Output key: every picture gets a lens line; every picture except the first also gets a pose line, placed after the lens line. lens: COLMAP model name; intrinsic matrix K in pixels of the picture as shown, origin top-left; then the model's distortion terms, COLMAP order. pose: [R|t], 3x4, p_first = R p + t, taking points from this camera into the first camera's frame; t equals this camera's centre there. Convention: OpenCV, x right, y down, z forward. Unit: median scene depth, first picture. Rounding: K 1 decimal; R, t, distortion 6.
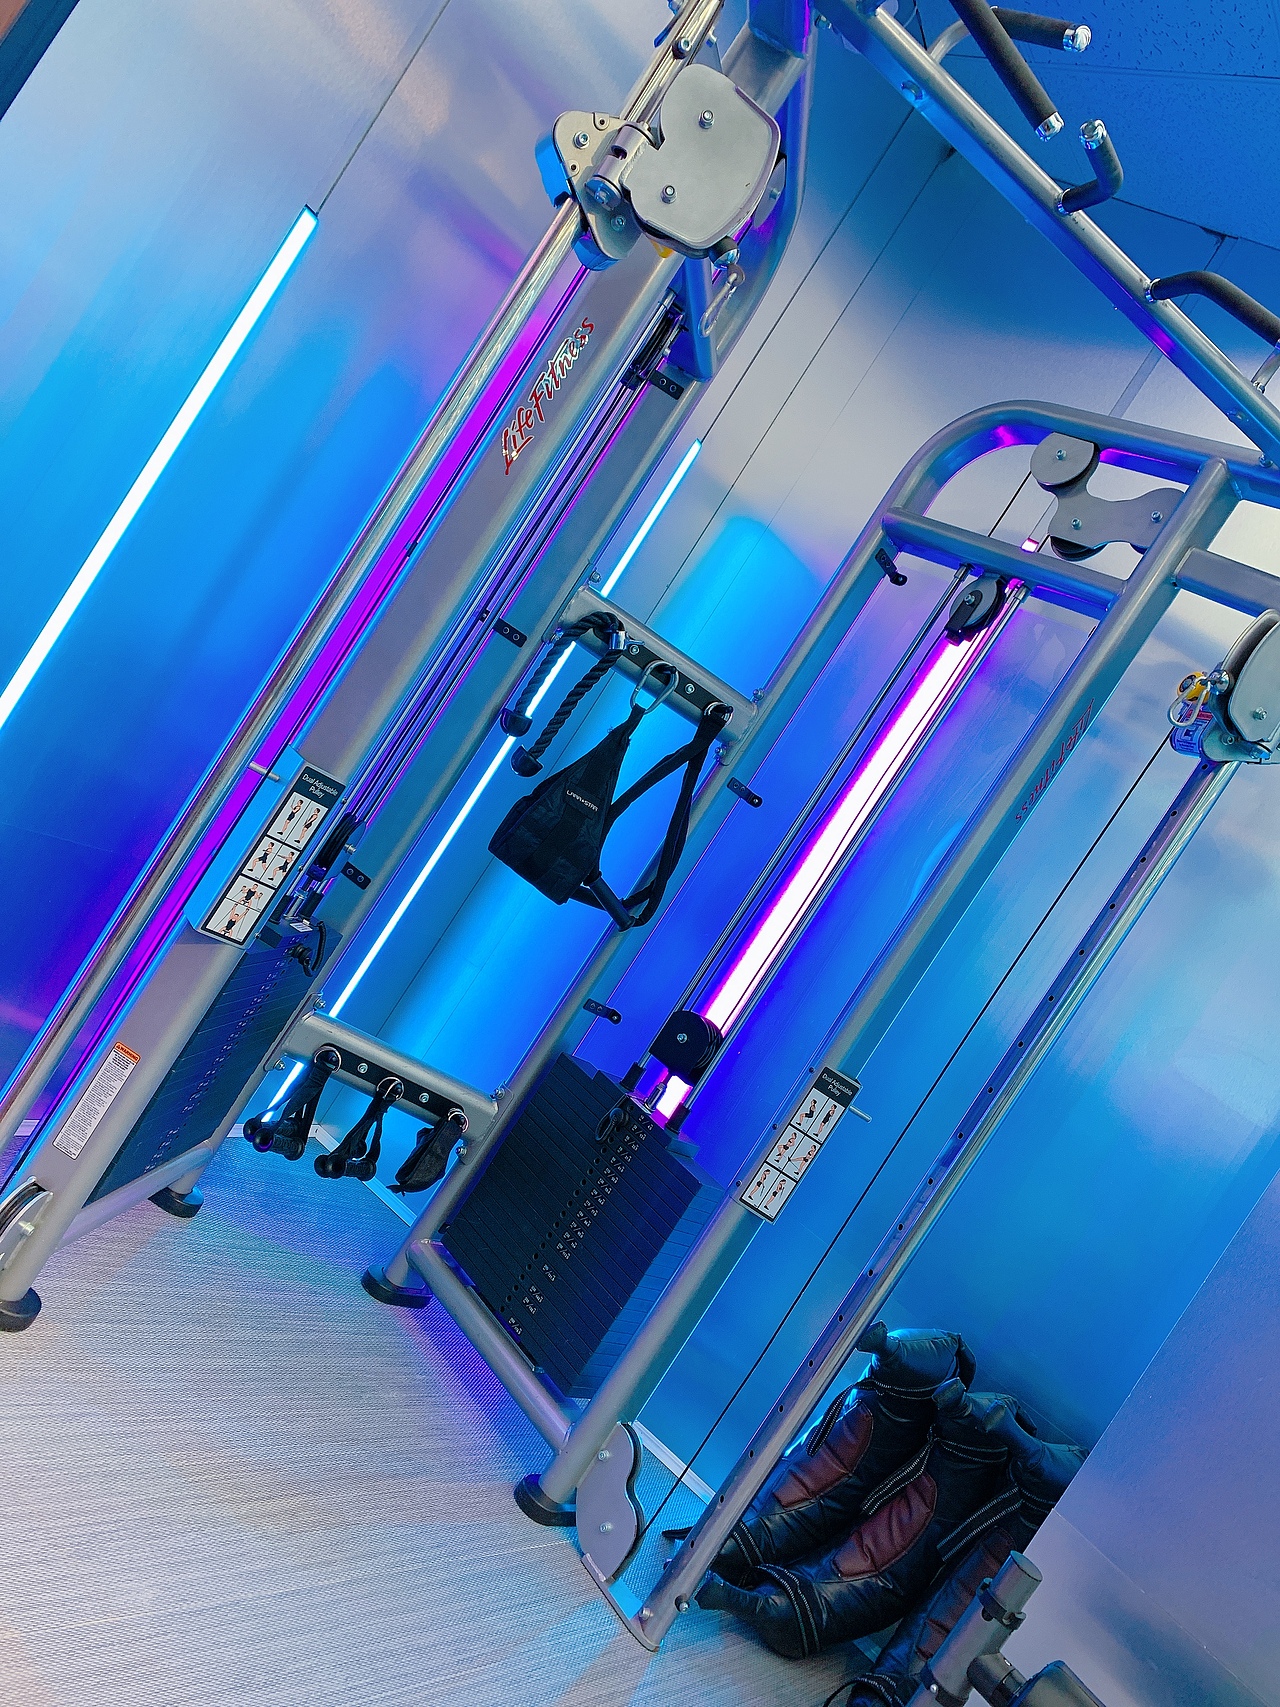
lens RADIAL K [[1327.6, 0, 640.4], [0, 1327.6, 811.7], [0, 0, 1]] dist [-0.000801, -0.007031]
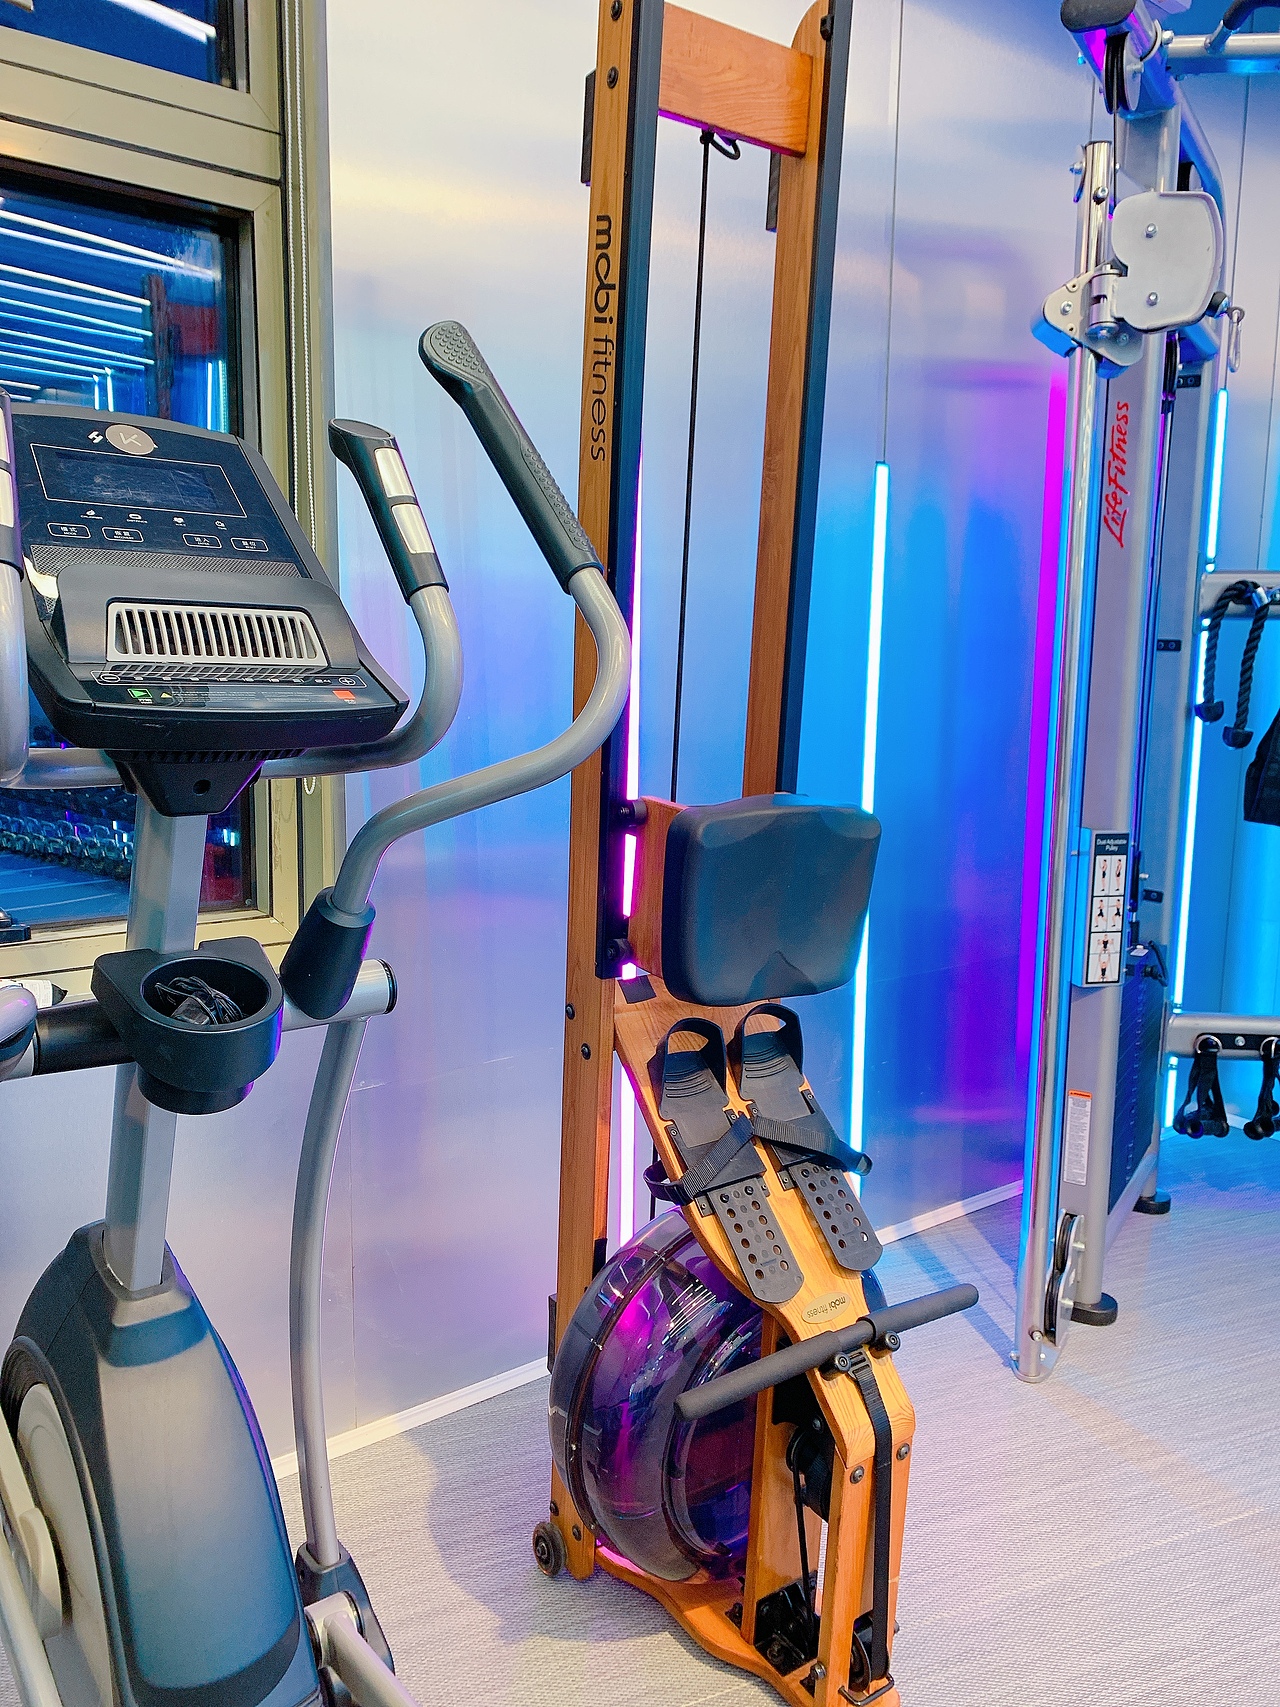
lens RADIAL K [[1297.3, 0, 640.4], [0, 1297.3, 834.5], [0, 0, 1]] dist [0.005734, -0.007532]
pose [[0.761956, -0.474207, -0.441079, -0.030074], [0.461788, 0.875331, -0.143344, -0.045578], [0.454065, -0.094464, 0.885947, -0.232514]]
